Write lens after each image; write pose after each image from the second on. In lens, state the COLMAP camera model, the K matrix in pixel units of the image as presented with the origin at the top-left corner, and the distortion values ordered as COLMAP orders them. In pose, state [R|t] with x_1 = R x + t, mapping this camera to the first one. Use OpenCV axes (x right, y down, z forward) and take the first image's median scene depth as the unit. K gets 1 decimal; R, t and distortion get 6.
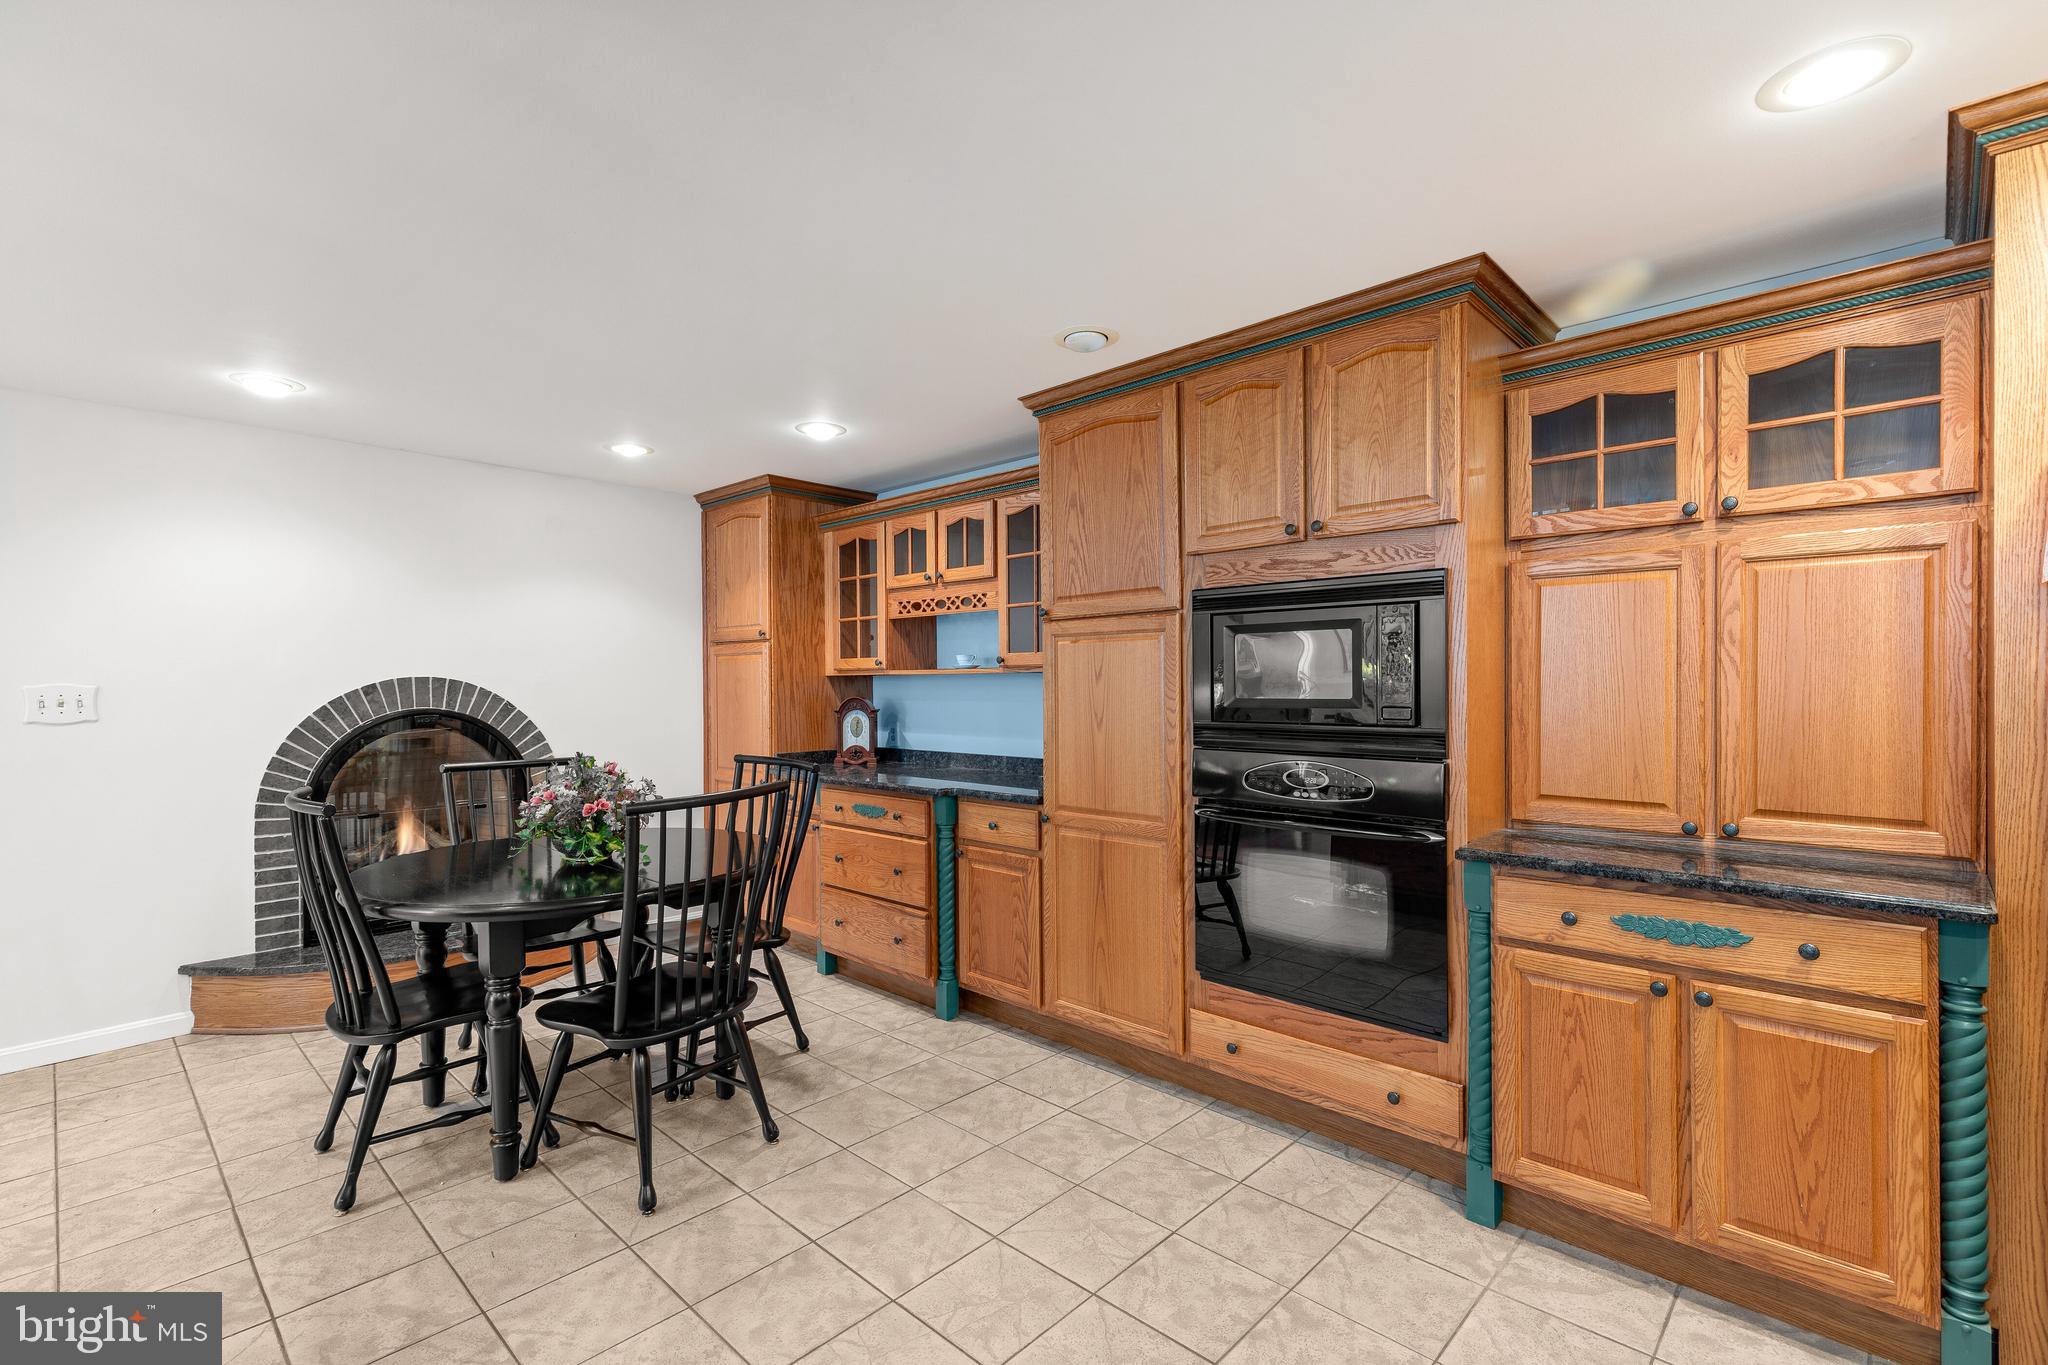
lens RADIAL K [[917.6, 0, 1026.2], [0, 917.6, 687.9], [0, 0, 1]] dist [0.010131, -0.001687]
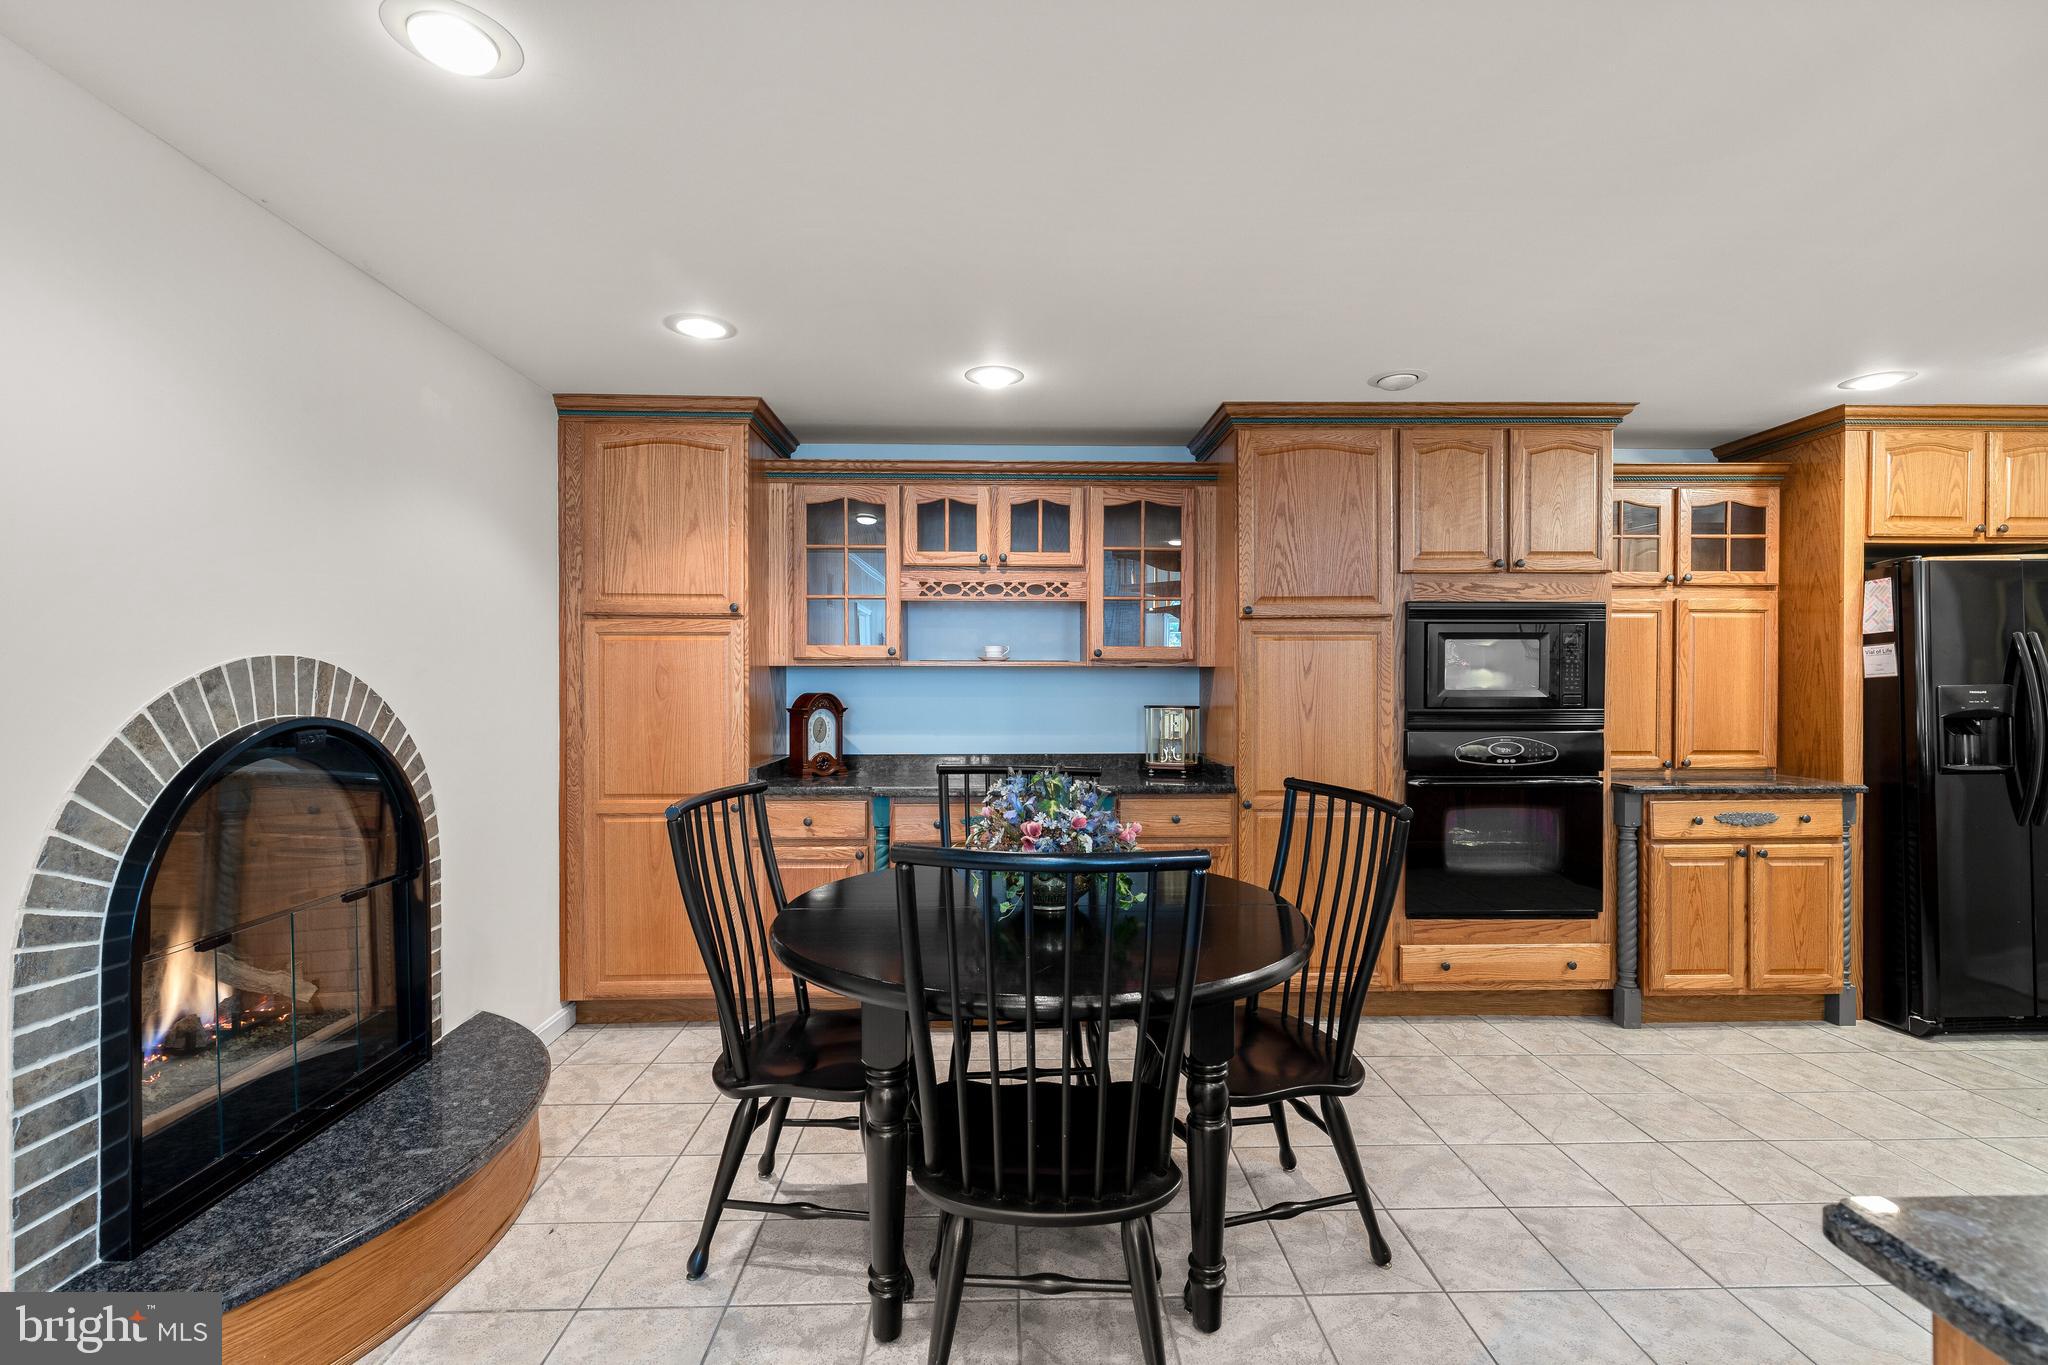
lens RADIAL K [[917.6, 0, 1025.4], [0, 917.6, 684.6], [0, 0, 1]] dist [0.010131, -0.001687]
pose [[0.704527, 0.002479, 0.709673, -1.029899], [-0.001376, 0.999997, -0.002127, 0.007023], [-0.709676, 0.000522, 0.704528, 0.490846]]
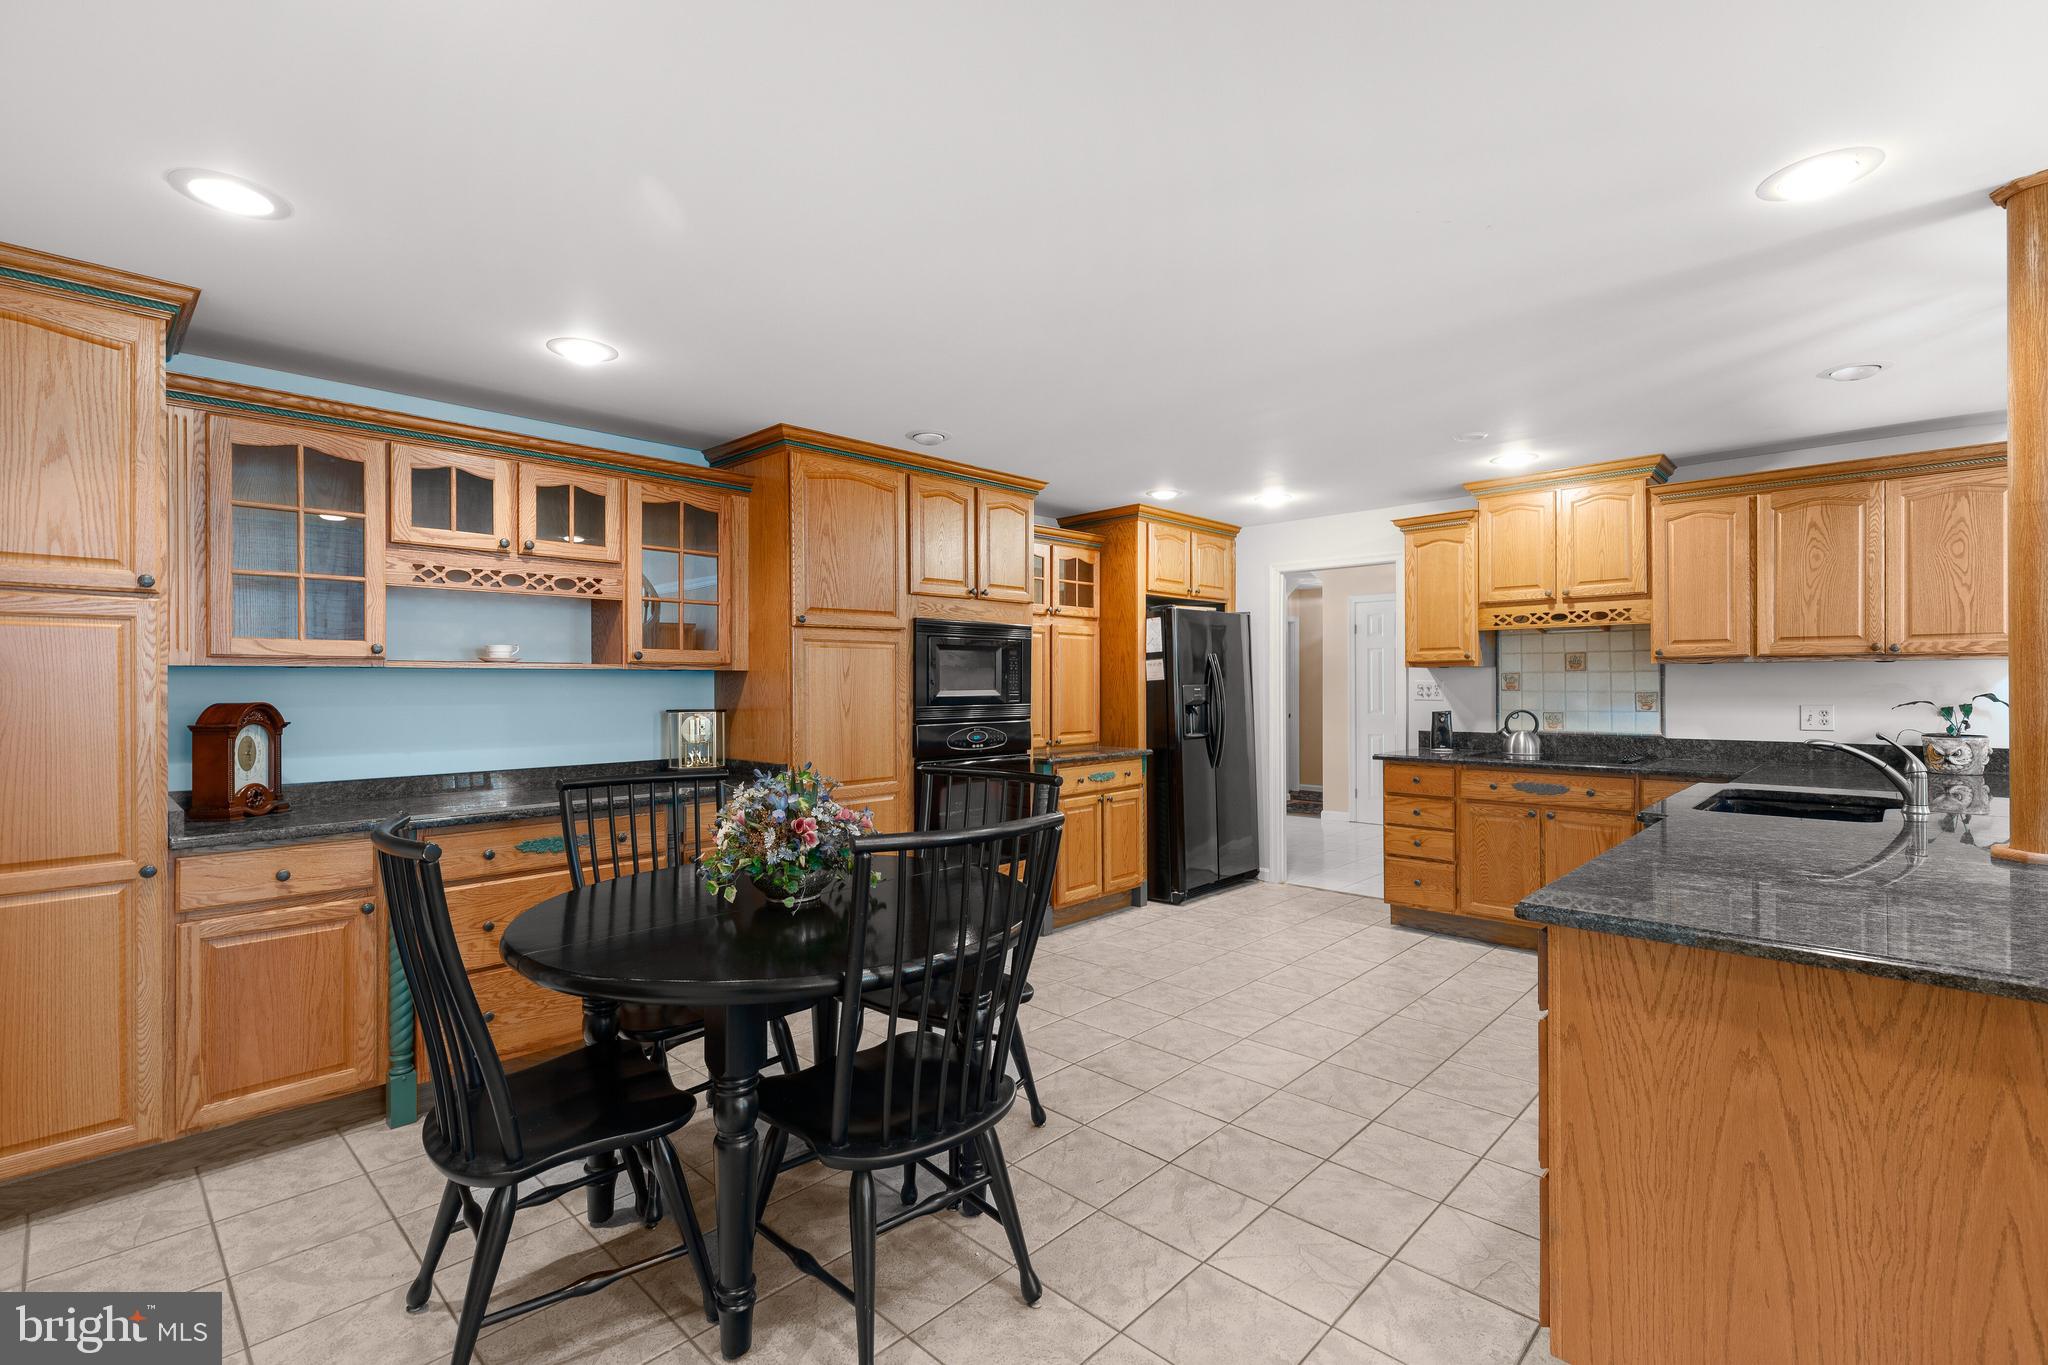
lens RADIAL K [[917.6, 0, 1025.3], [0, 917.6, 681.7], [0, 0, 1]] dist [0.010131, -0.001687]
pose [[0.007399, 0.007740, 0.999943, -1.269802], [0.008317, 0.999935, -0.007802, 0.008462], [-0.999938, 0.008375, 0.007334, 0.801703]]
